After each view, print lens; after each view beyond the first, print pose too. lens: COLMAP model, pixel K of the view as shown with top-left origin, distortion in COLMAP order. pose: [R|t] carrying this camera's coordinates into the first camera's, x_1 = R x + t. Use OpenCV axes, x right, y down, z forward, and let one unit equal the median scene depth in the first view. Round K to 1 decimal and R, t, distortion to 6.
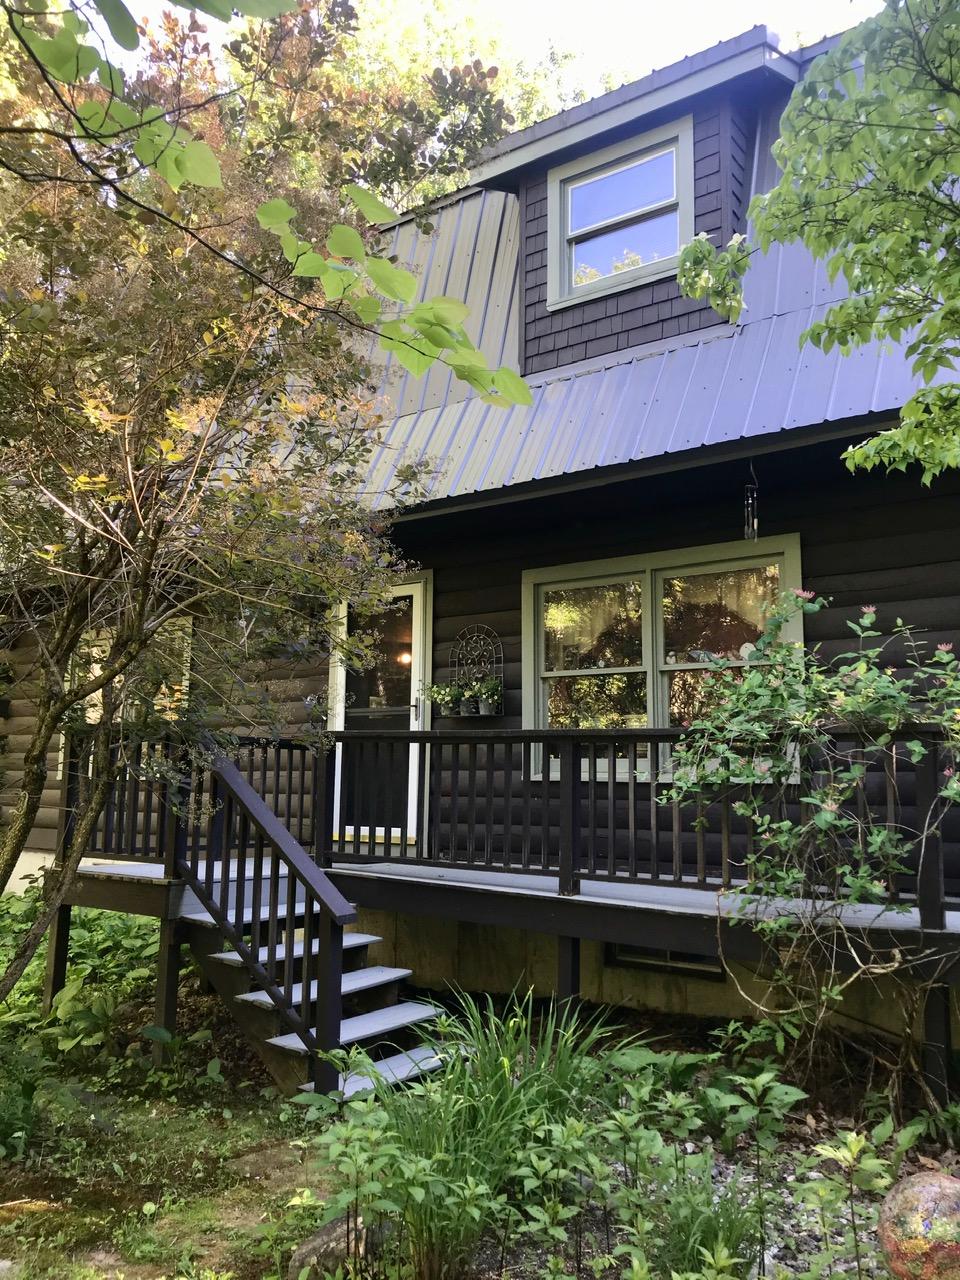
lens RADIAL K [[1065.1, 0, 480.1], [0, 1065.1, 640.8], [0, 0, 1]] dist [-0.008241, 0.048157]
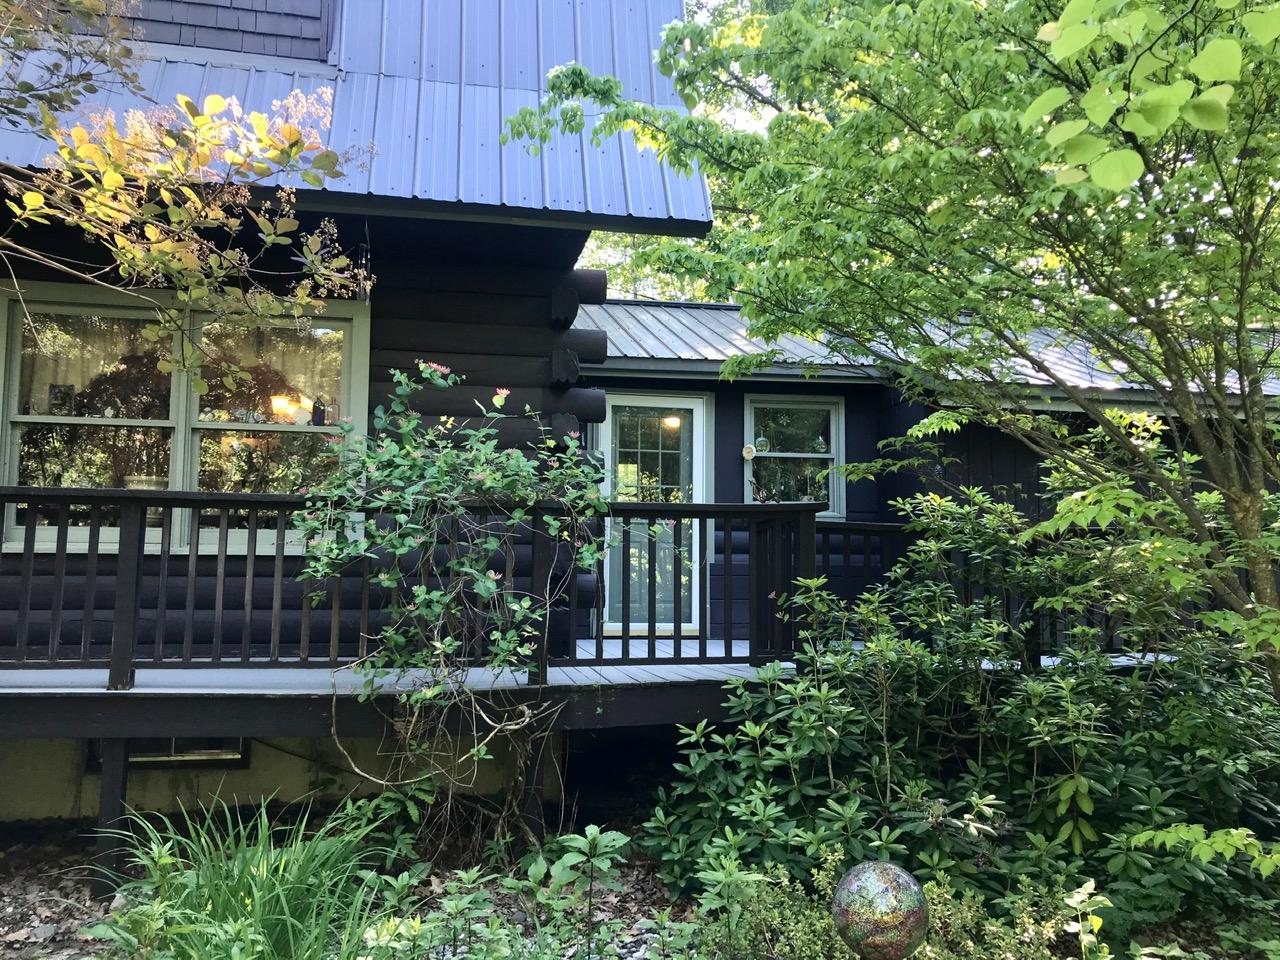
lens RADIAL K [[1010.5, 0, 639.7], [0, 1010.5, 484.3], [0, 0, 1]] dist [-0.001002, 0.002796]
pose [[0.656114, 0.048509, 0.753101, -0.289490], [-0.100492, 0.994661, 0.023482, 0.023953], [-0.747941, -0.091087, 0.657486, 0.223504]]
